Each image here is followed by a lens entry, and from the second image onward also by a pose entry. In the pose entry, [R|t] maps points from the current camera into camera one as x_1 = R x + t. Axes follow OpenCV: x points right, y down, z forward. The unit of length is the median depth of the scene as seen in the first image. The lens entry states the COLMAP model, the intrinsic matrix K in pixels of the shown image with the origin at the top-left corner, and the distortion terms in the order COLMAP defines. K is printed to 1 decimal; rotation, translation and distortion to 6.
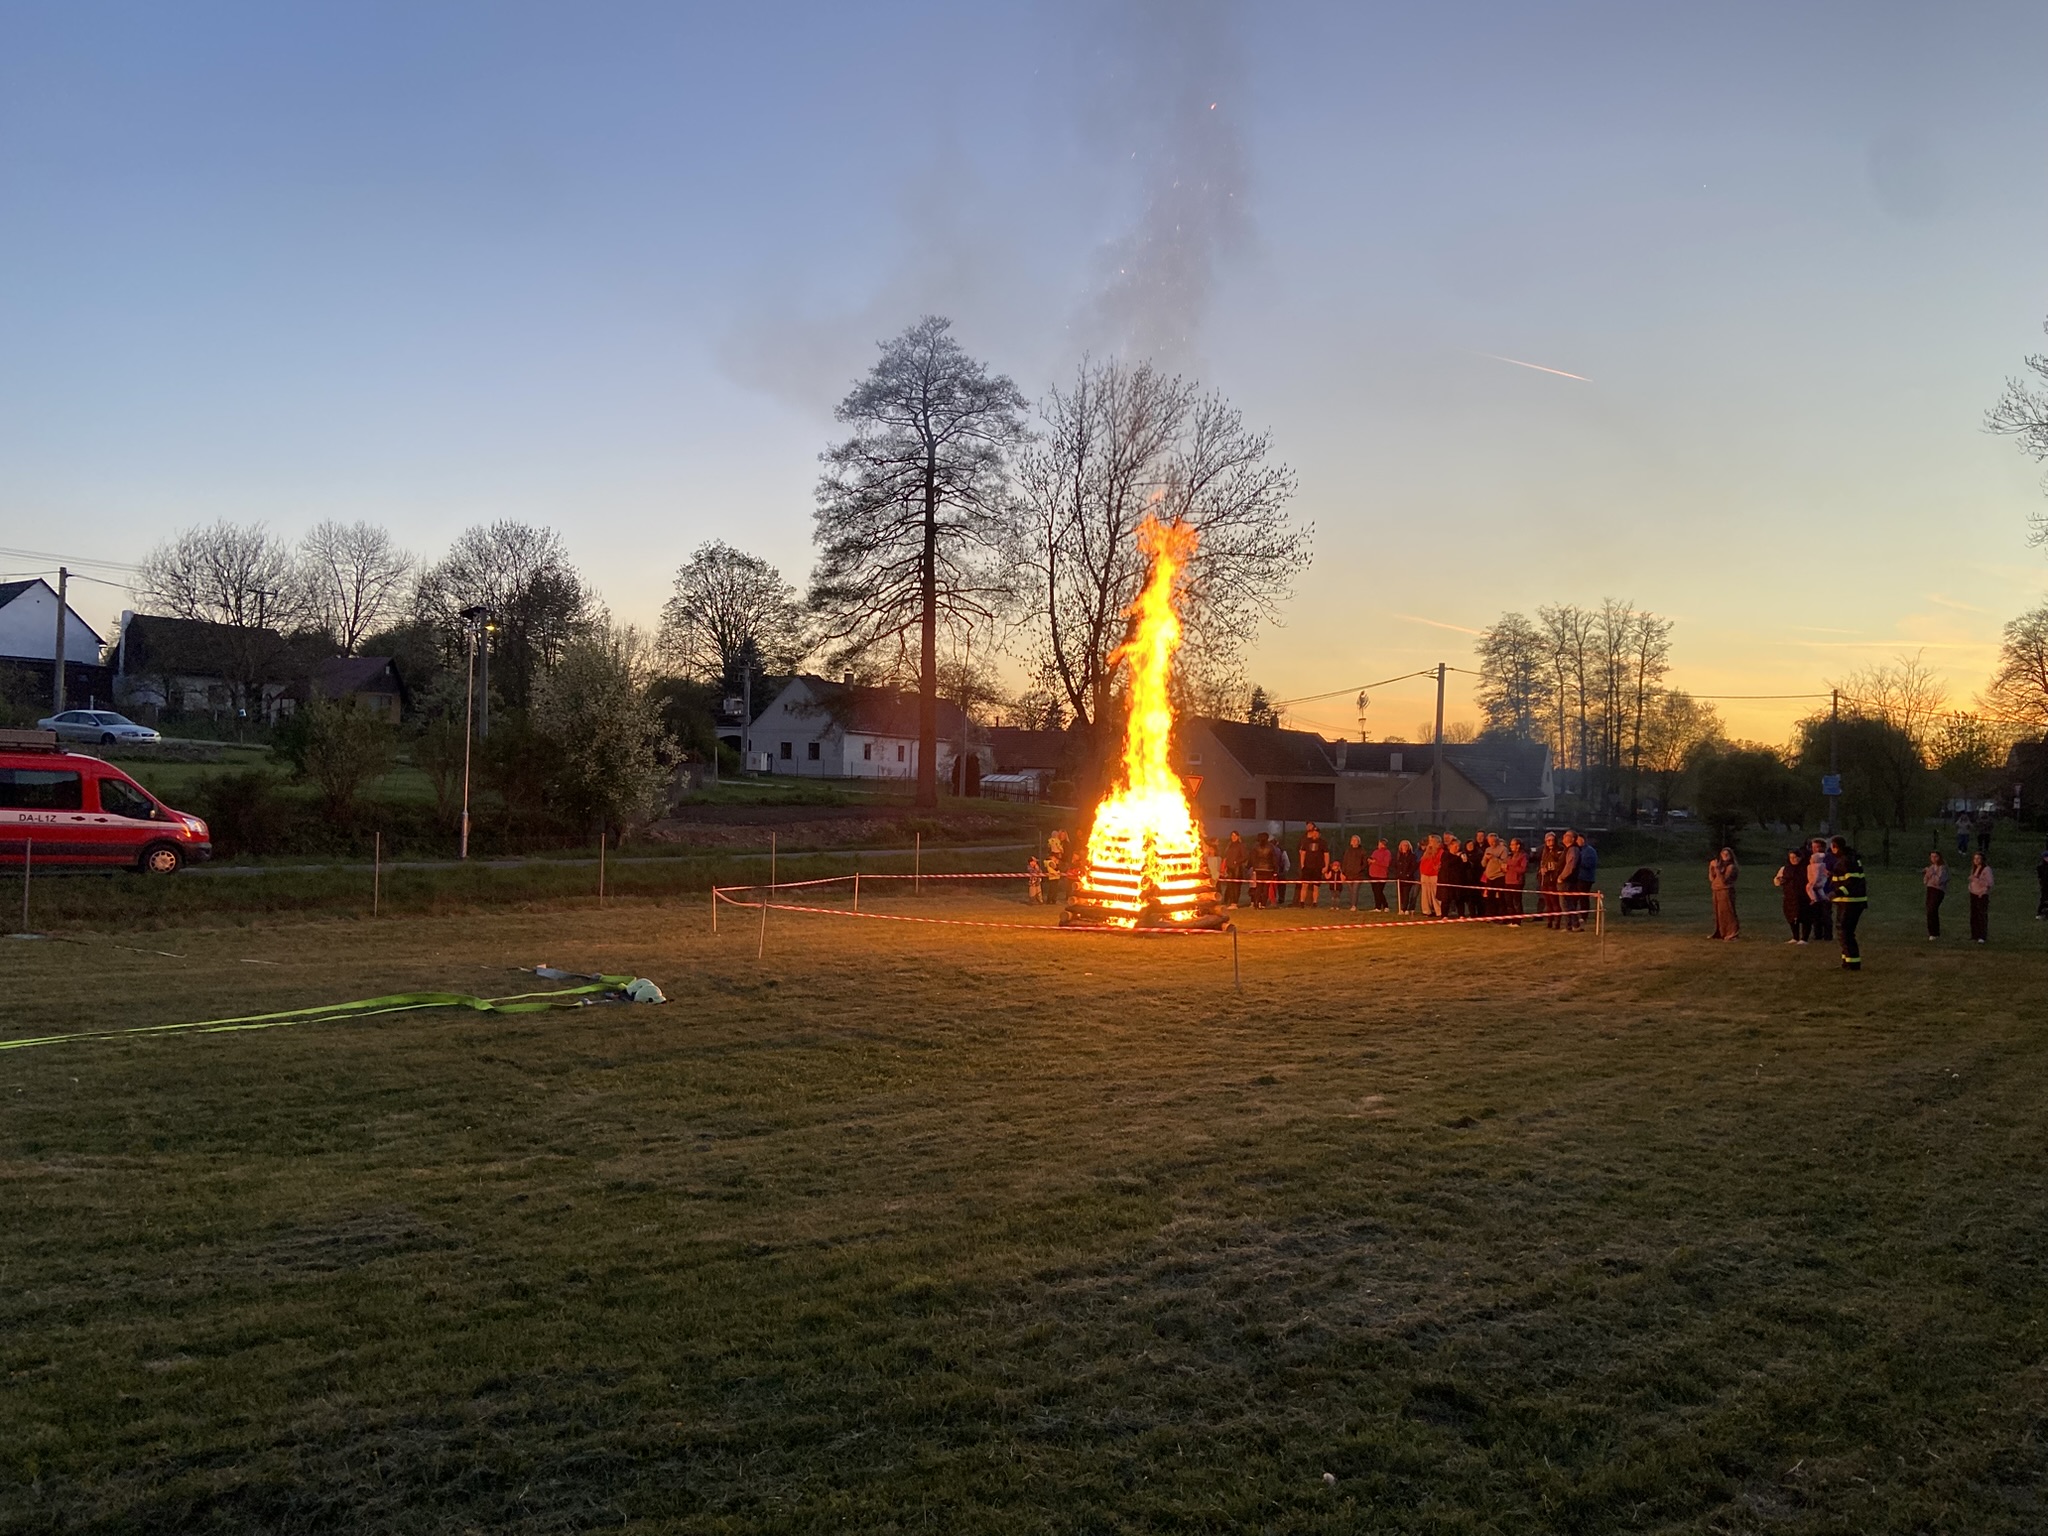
lens RADIAL K [[1561.1, 0, 1022.3], [0, 1561.1, 732.0], [0, 0, 1]] dist [0.133653, -0.157013]
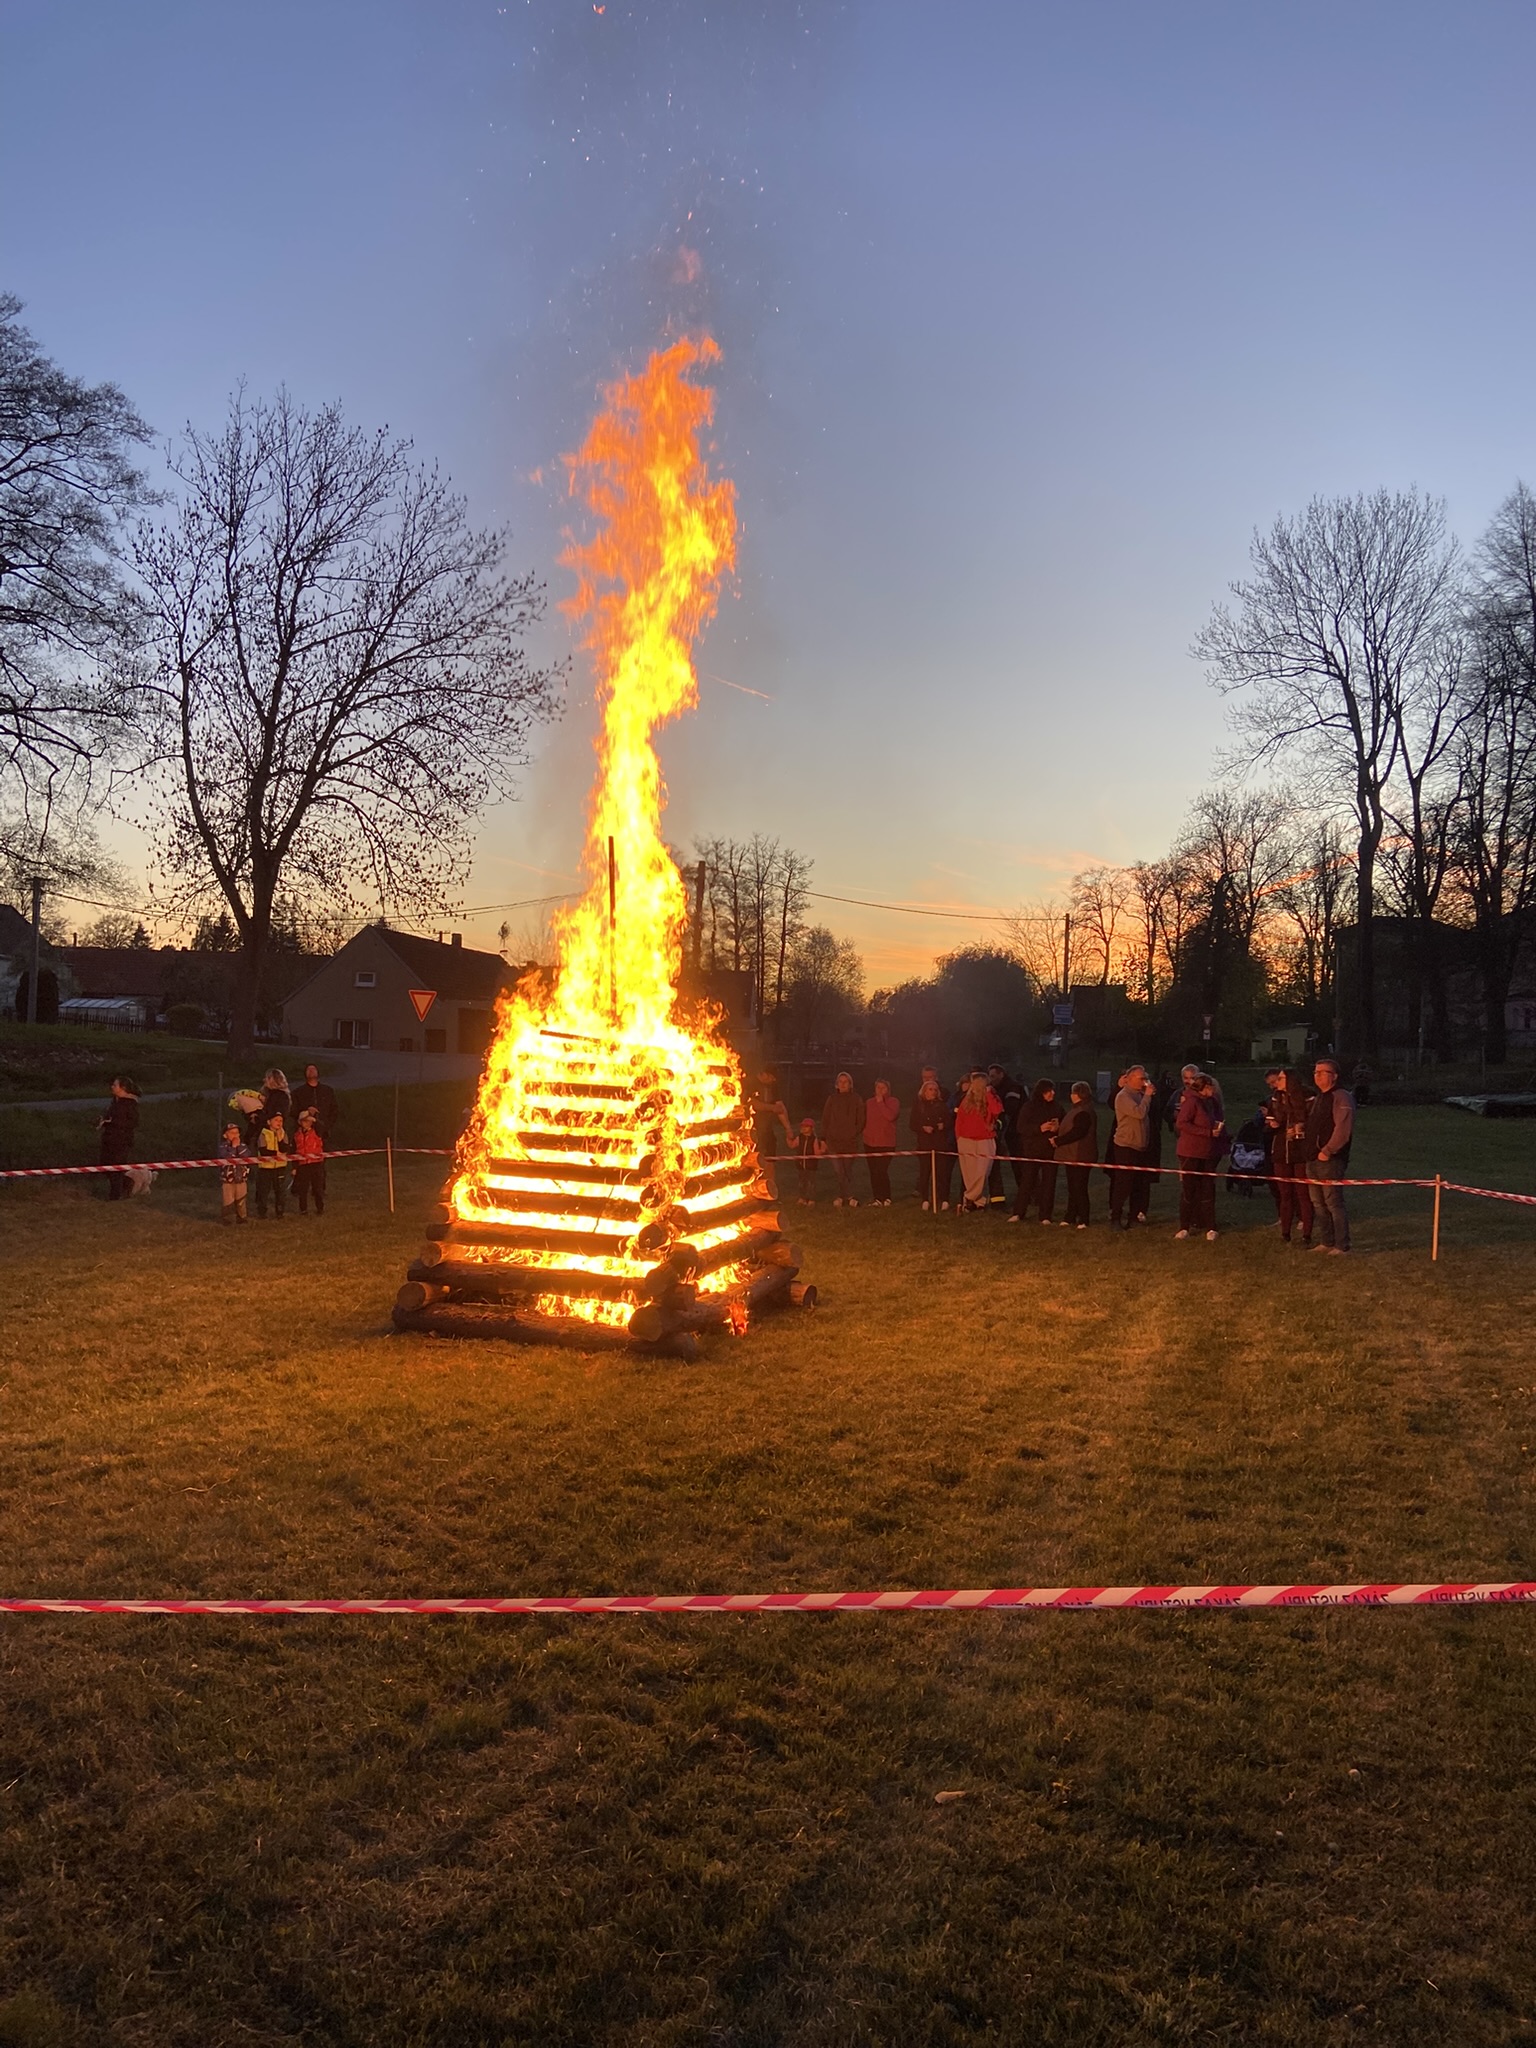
lens RADIAL K [[1561.1, 0, 770.2], [0, 1561.1, 1005.4], [0, 0, 1]] dist [0.133653, -0.157013]
pose [[0.920381, 0.009364, 0.390911, -0.017730], [-0.017980, 0.999669, 0.018387, 0.016622], [-0.390610, -0.023951, 0.920245, 0.258729]]
